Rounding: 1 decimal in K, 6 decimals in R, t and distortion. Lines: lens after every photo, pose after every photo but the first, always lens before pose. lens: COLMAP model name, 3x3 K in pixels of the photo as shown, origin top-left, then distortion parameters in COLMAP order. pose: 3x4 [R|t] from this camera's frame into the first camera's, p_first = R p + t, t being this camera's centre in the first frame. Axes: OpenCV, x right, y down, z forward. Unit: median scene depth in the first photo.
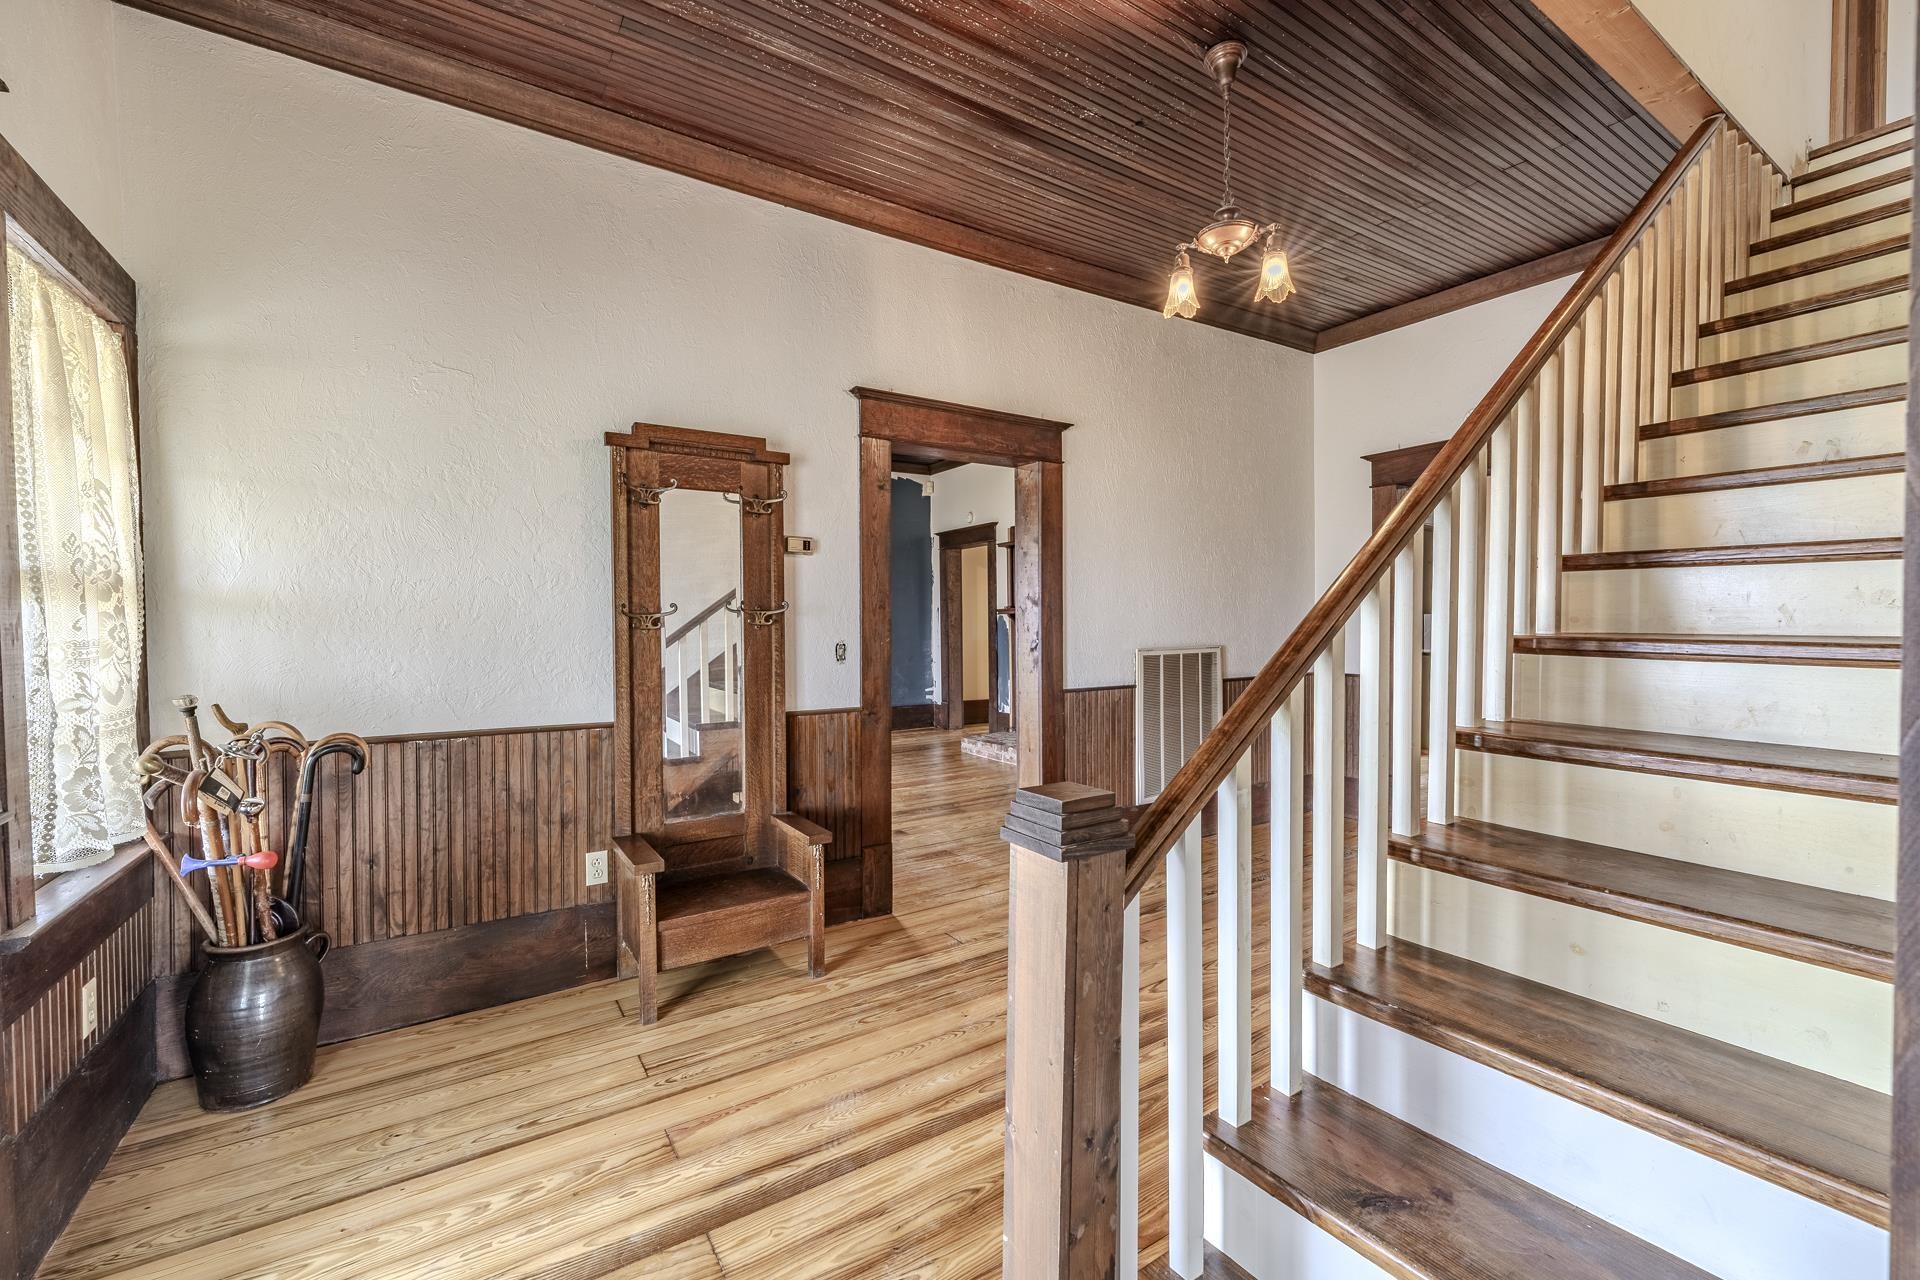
lens RADIAL K [[783.4, 0, 941.3], [0, 783.4, 637.2], [0, 0, 1]] dist [-0.007270, 0.000887]
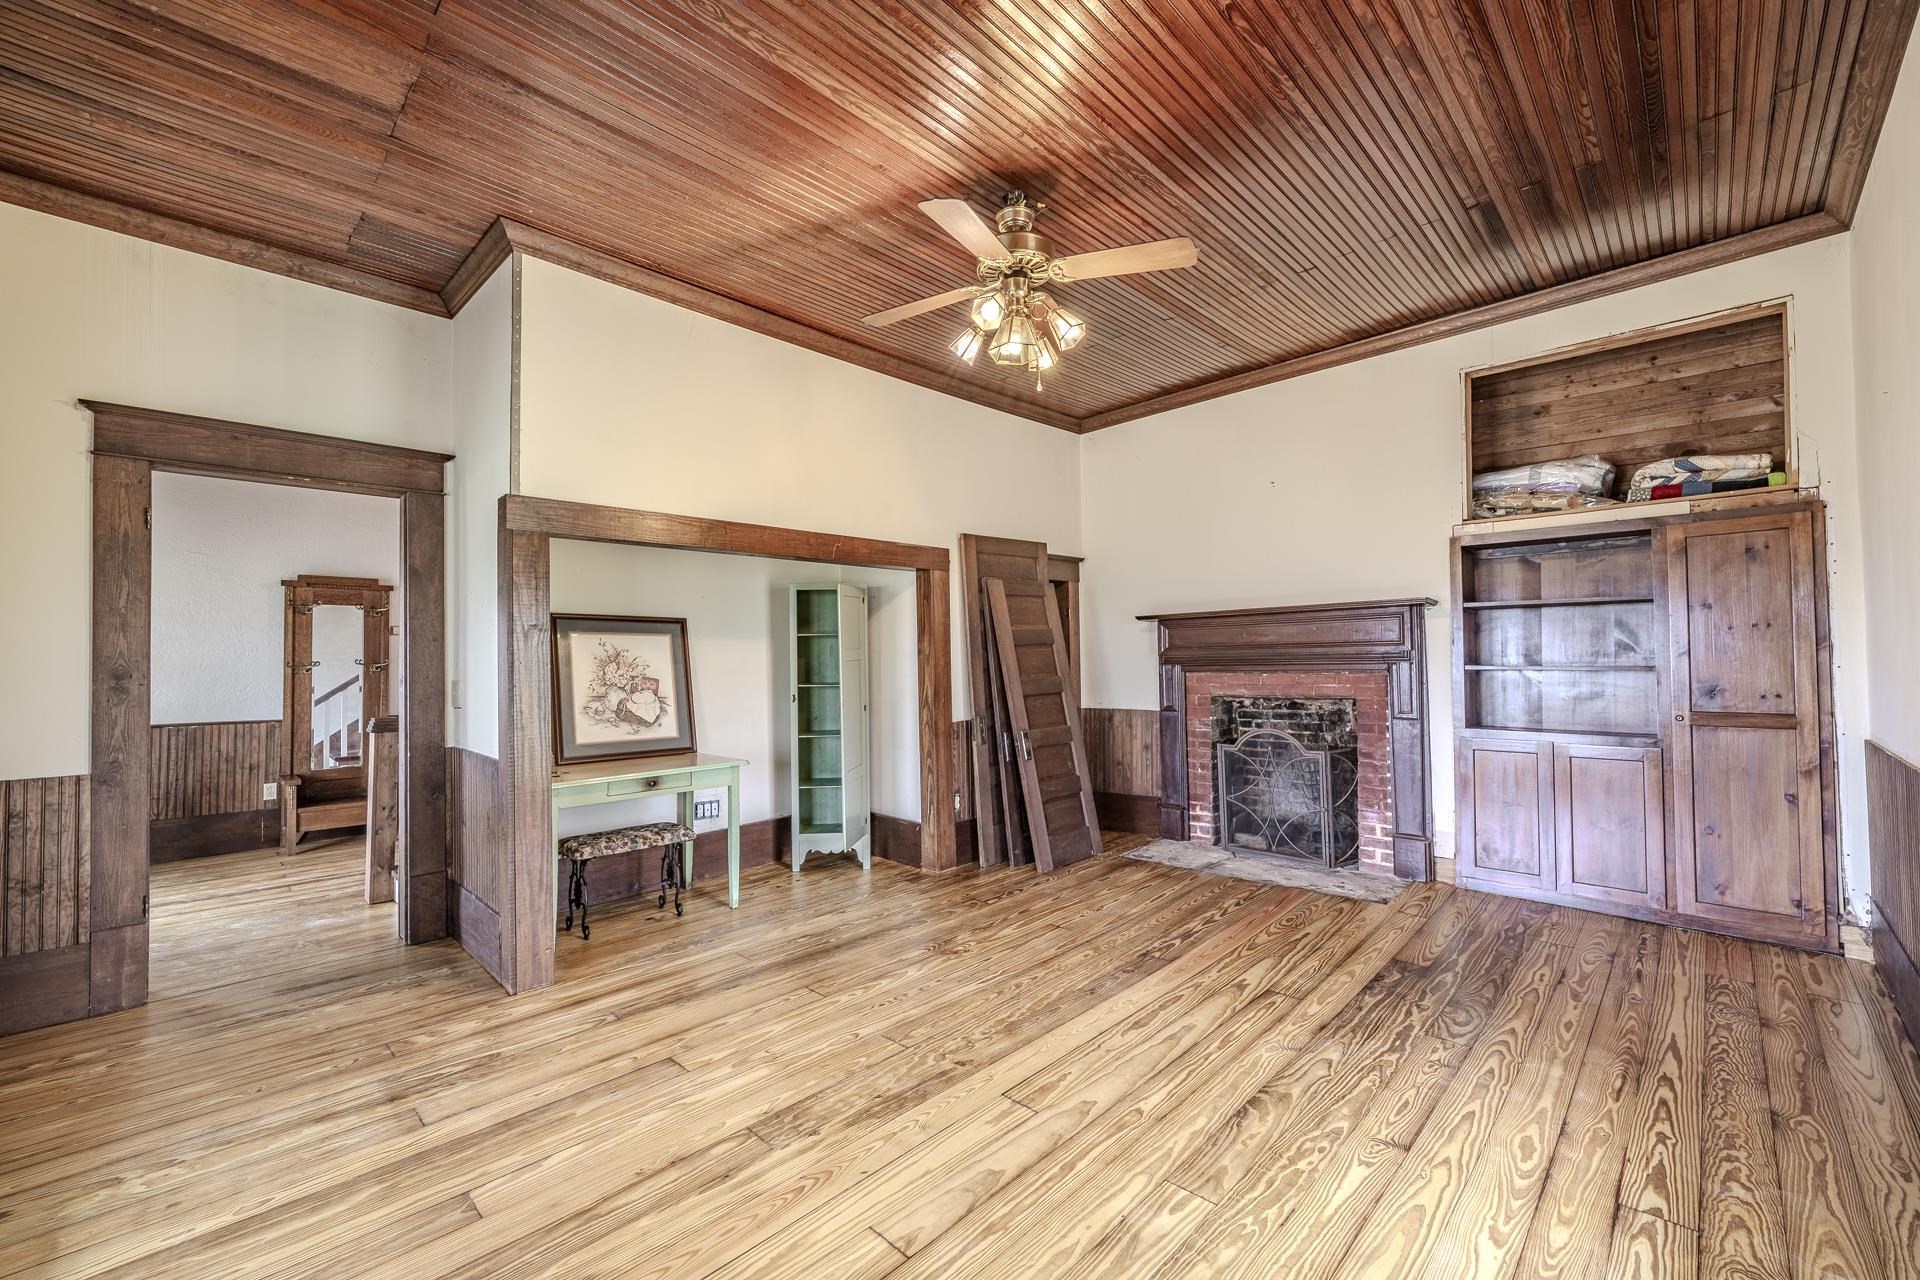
lens RADIAL K [[783.4, 0, 960.3], [0, 783.4, 645.6], [0, 0, 1]] dist [-0.007270, 0.000887]
pose [[0.975031, 0.002433, 0.222056, 0.833209], [0.008970, 0.998692, -0.050330, 0.033508], [-0.221888, 0.051066, 0.973734, -1.349406]]
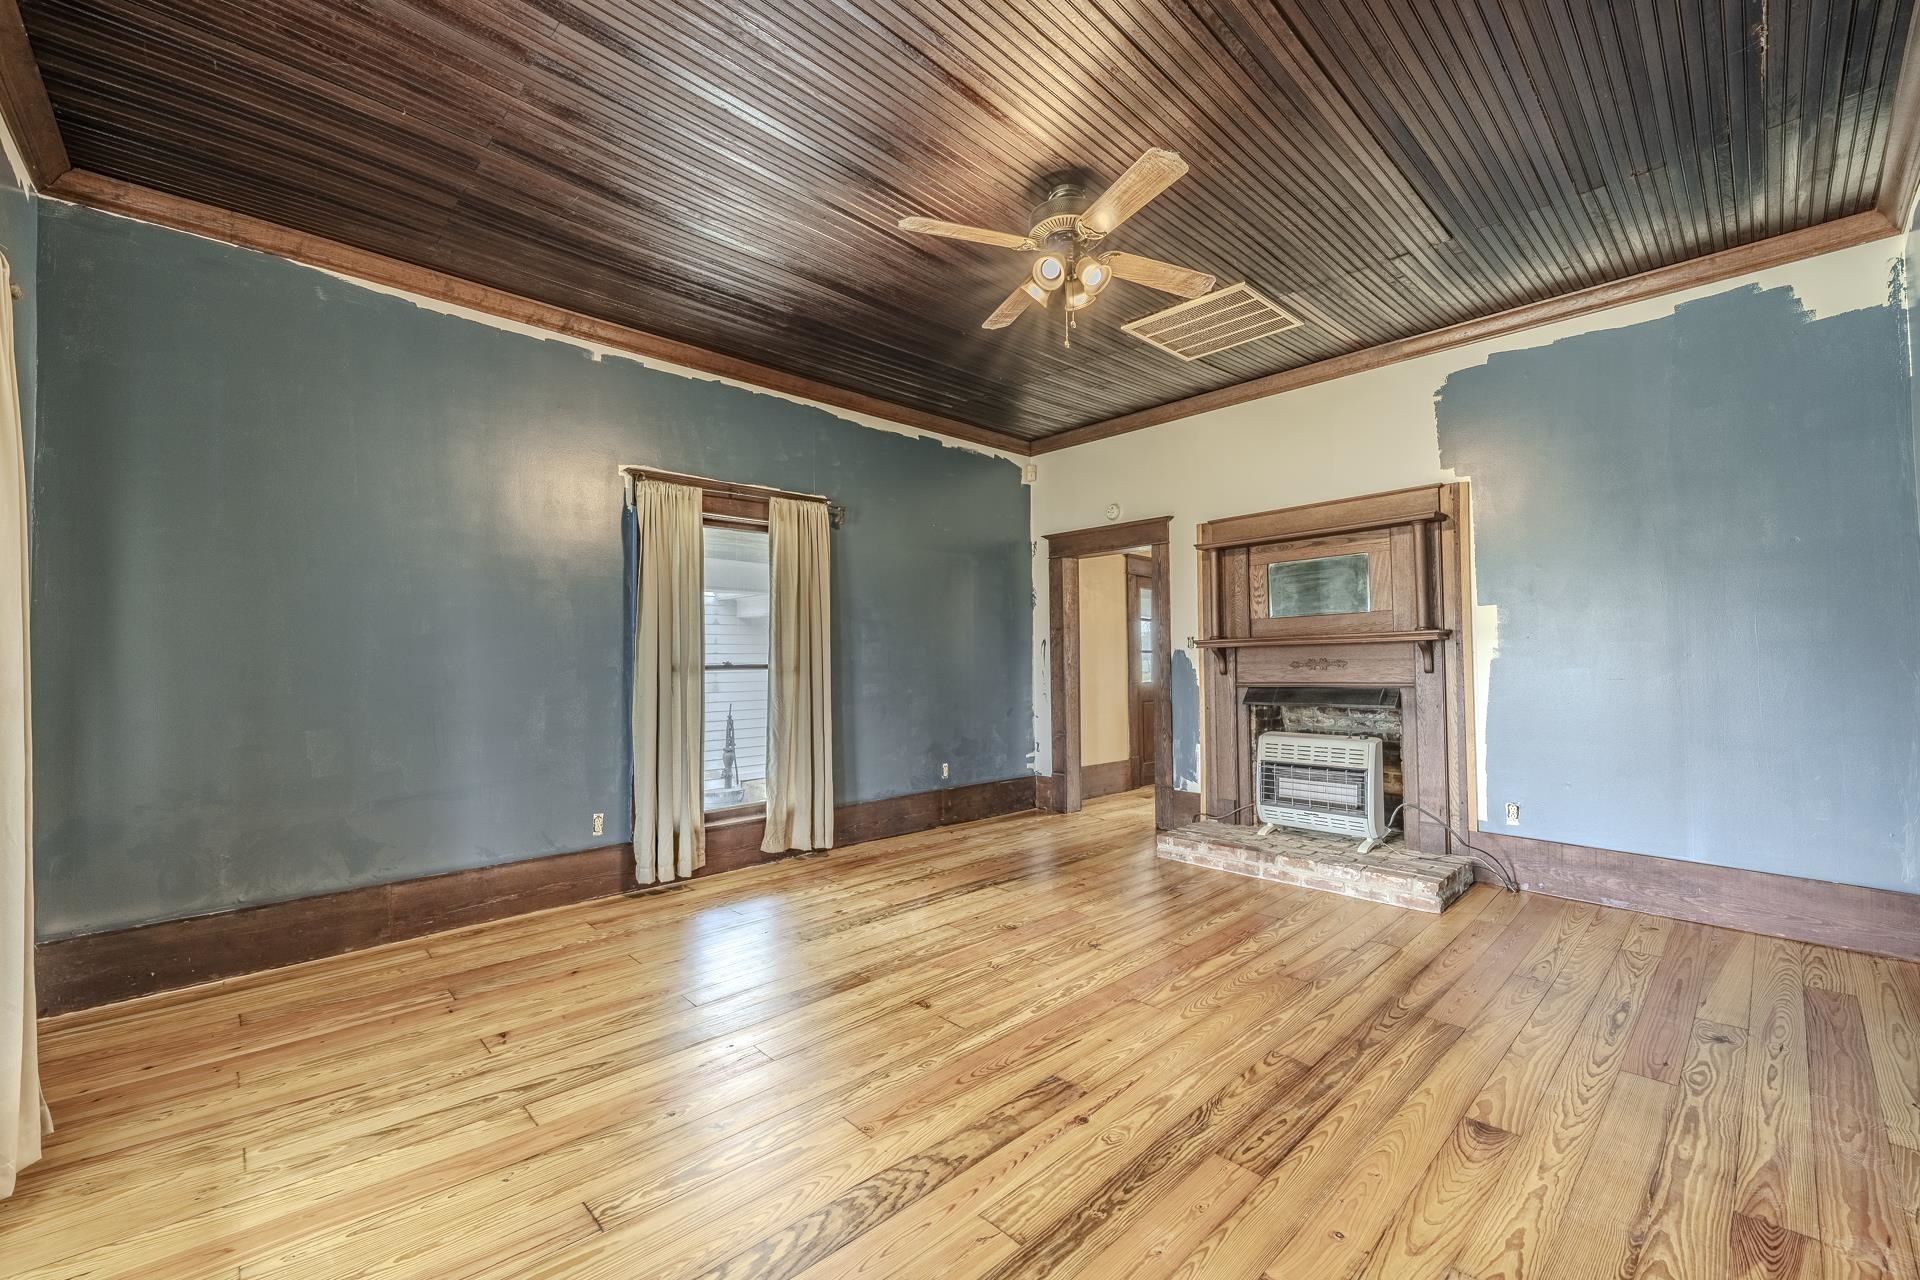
lens RADIAL K [[783.4, 0, 968.7], [0, 783.4, 640.7], [0, 0, 1]] dist [-0.007270, 0.000887]
pose [[0.978942, 0.017015, 0.203429, -0.711061], [-0.006074, 0.998507, -0.054288, 0.007805], [-0.204049, 0.051909, 0.977584, 1.042284]]
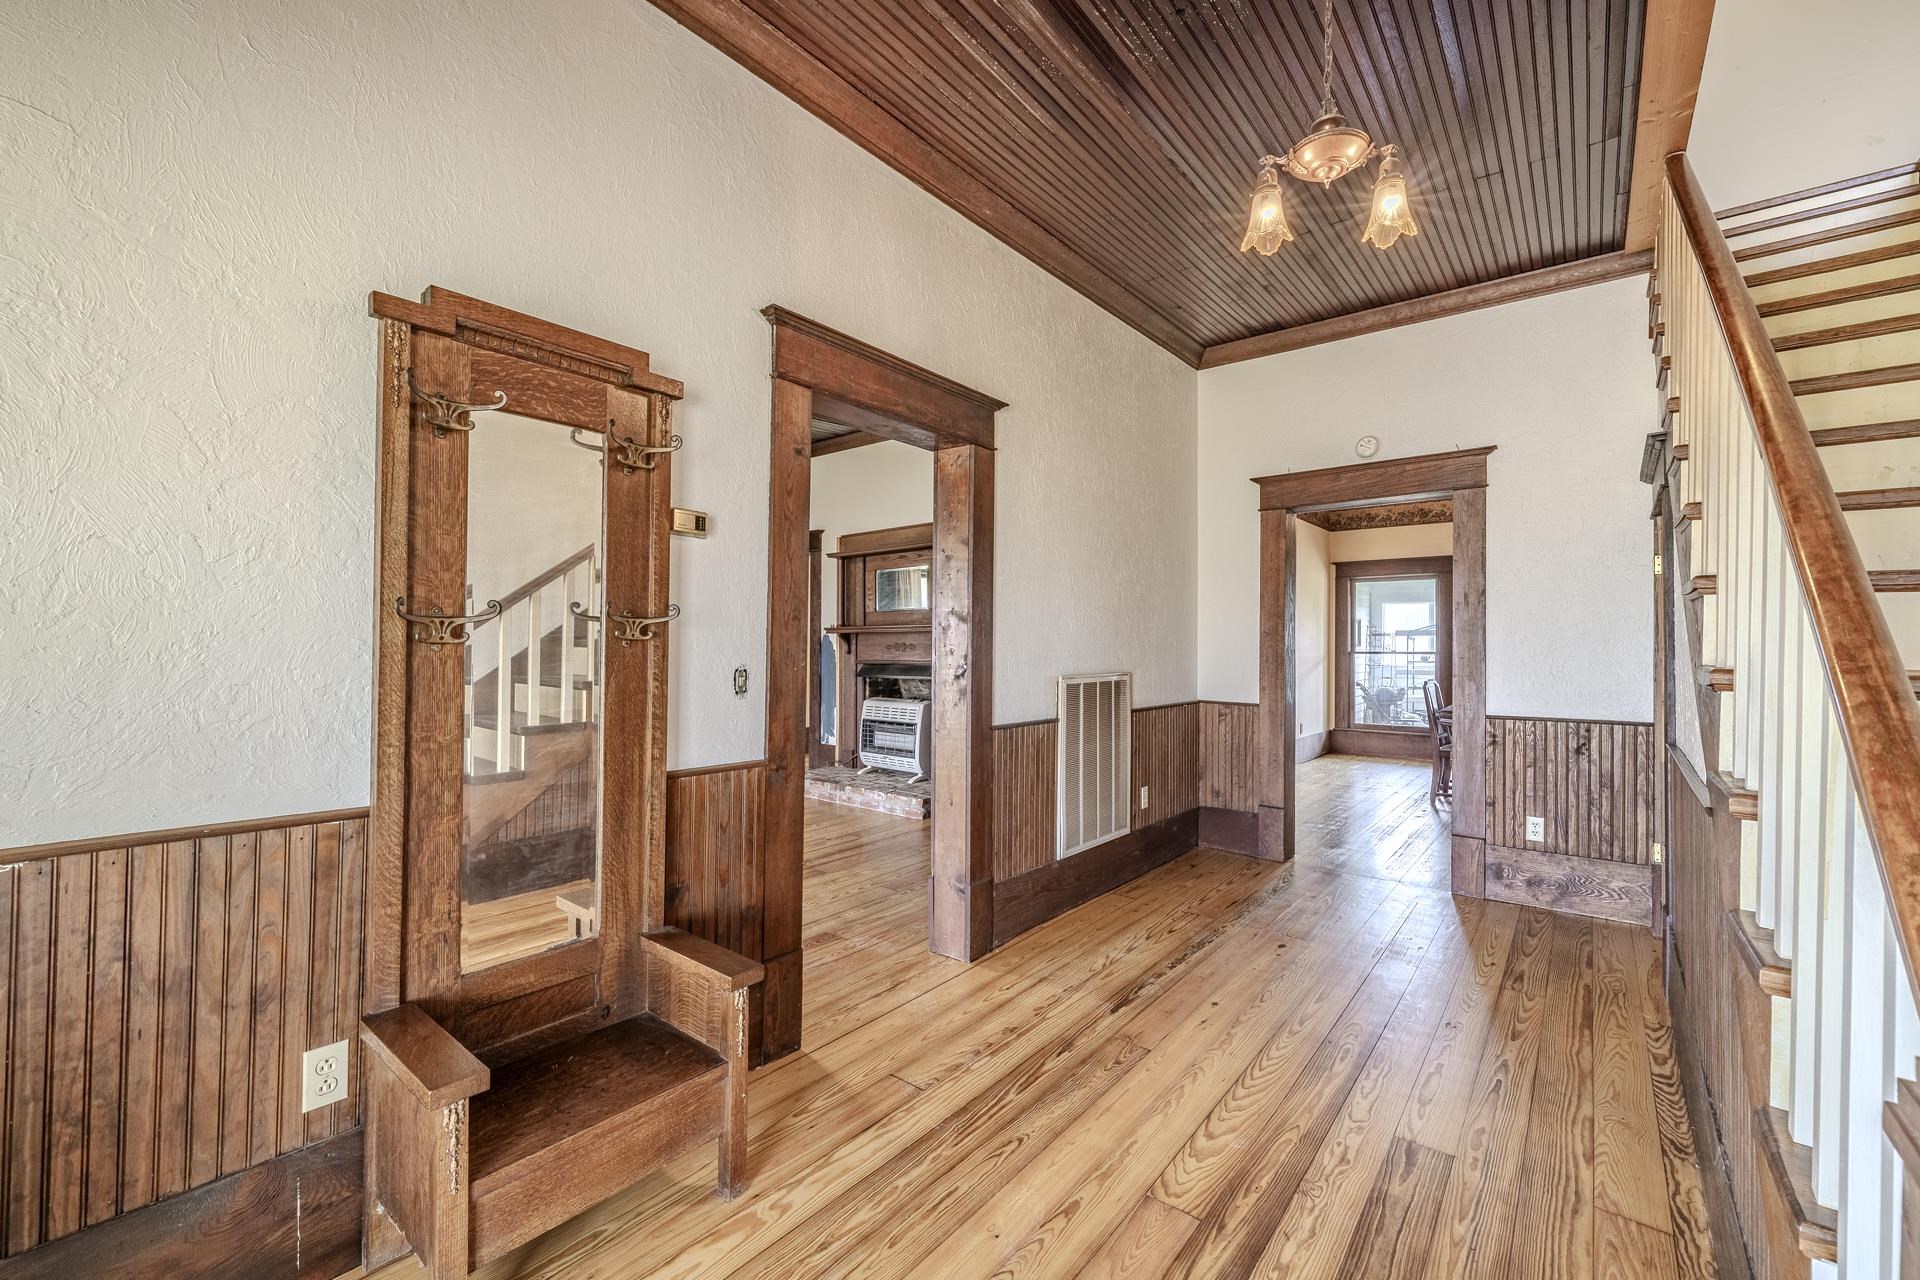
lens RADIAL K [[783.4, 0, 948.0], [0, 783.4, 636.9], [0, 0, 1]] dist [-0.007270, 0.000887]
pose [[0.950780, 0.019343, 0.309262, -0.193547], [-0.010844, 0.999515, -0.029179, -0.002237], [-0.309677, 0.024390, 0.950529, 0.326438]]
